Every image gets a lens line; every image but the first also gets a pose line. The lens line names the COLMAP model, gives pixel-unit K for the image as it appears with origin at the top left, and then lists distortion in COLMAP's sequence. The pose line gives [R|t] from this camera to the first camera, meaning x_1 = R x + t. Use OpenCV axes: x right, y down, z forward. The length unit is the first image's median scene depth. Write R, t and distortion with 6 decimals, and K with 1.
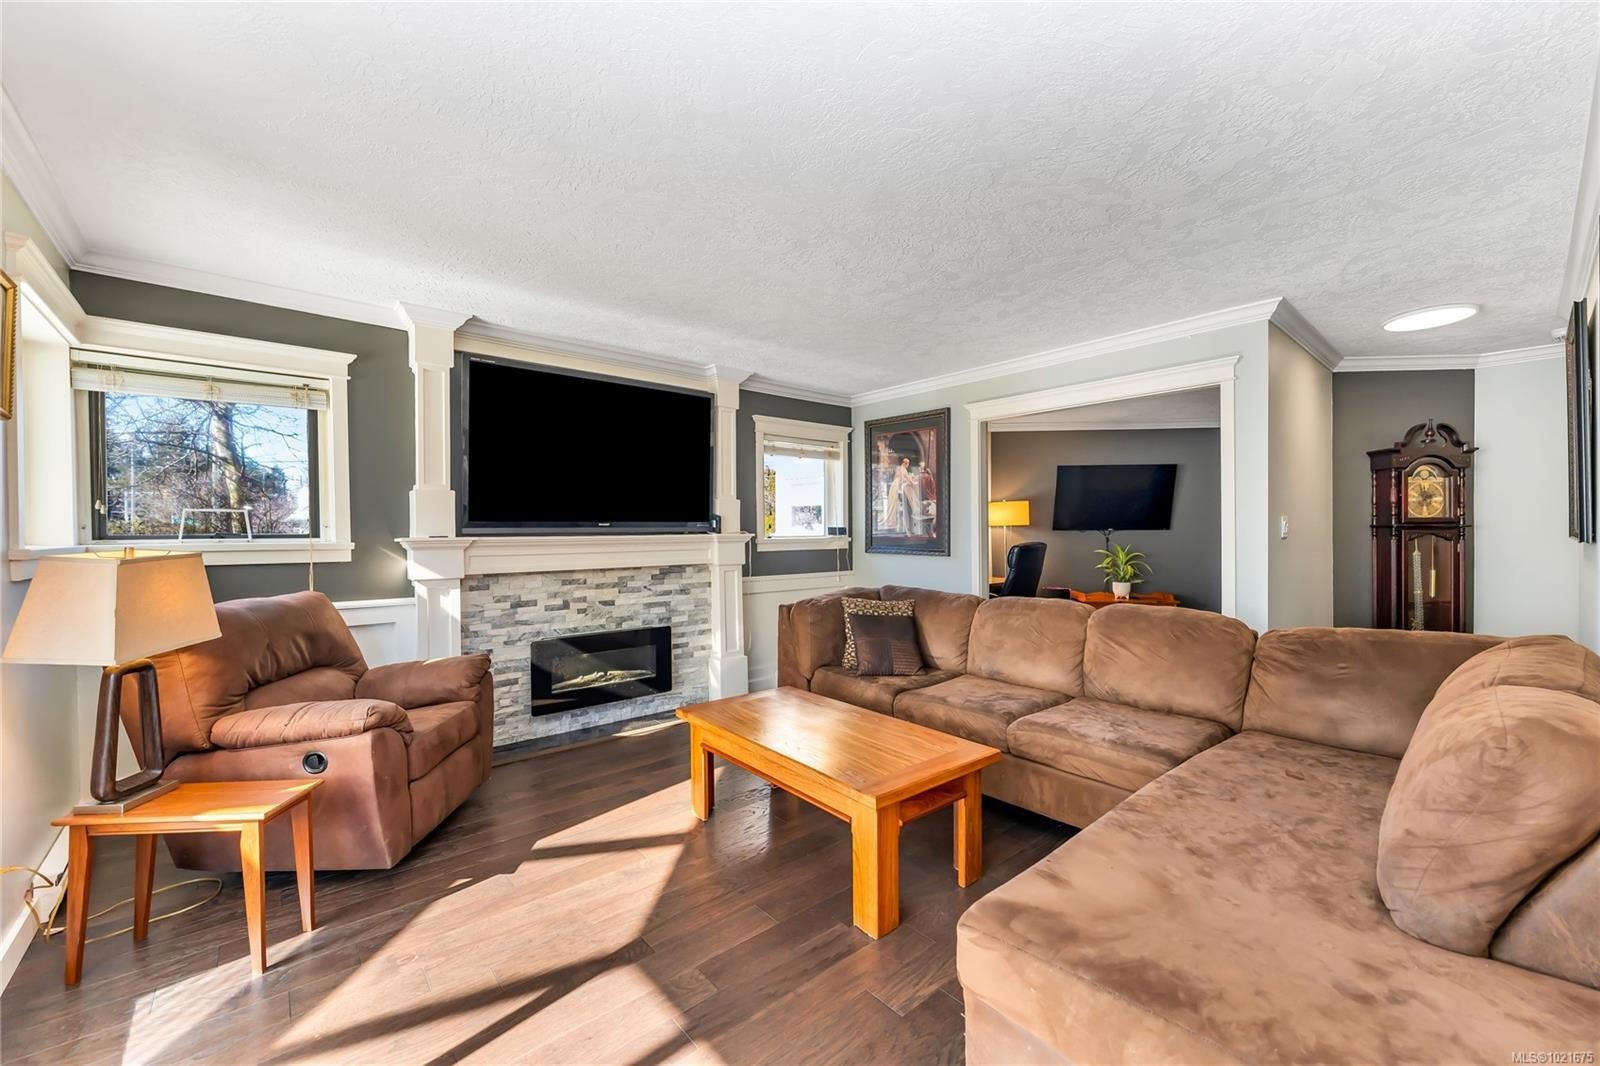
lens RADIAL K [[643.1, 0, 802.3], [0, 643.1, 531.5], [0, 0, 1]] dist [0.001317, -0.000227]
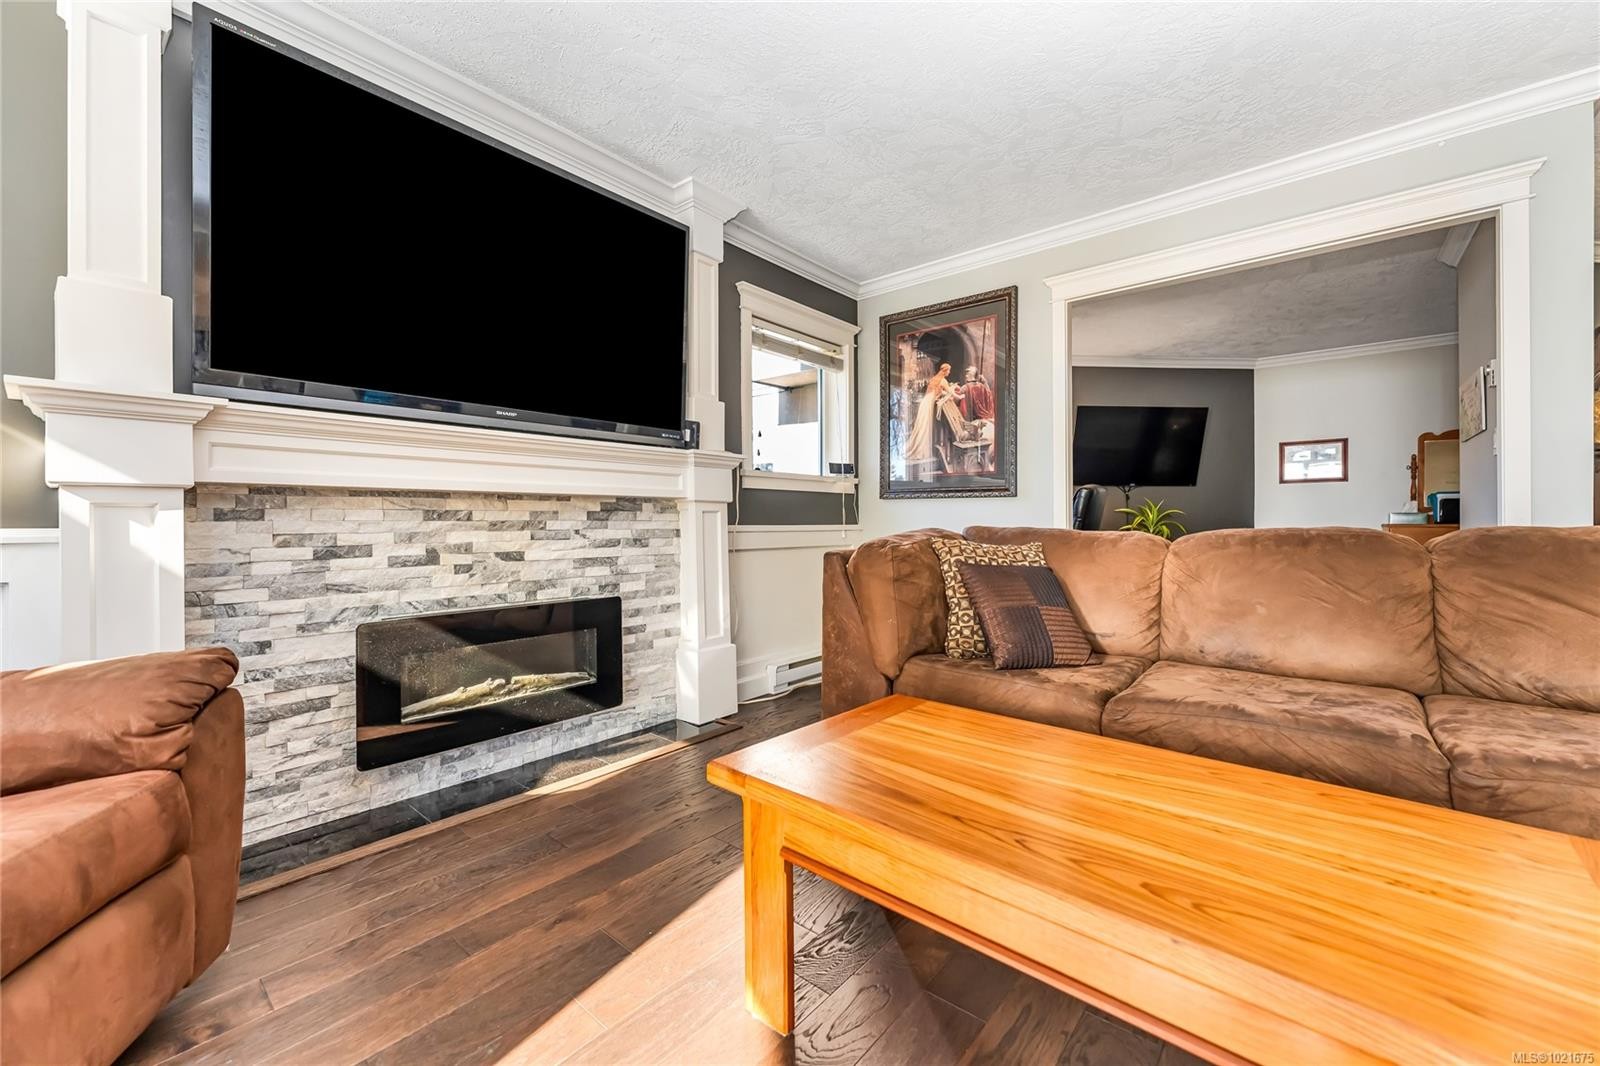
lens RADIAL K [[643.1, 0, 797.9], [0, 643.1, 520.5], [0, 0, 1]] dist [0.001317, -0.000227]
pose [[0.987303, 0.002701, 0.158823, -0.142020], [-0.001606, 0.999974, -0.007020, 0.082796], [-0.158838, 0.006676, 0.987282, 0.395897]]
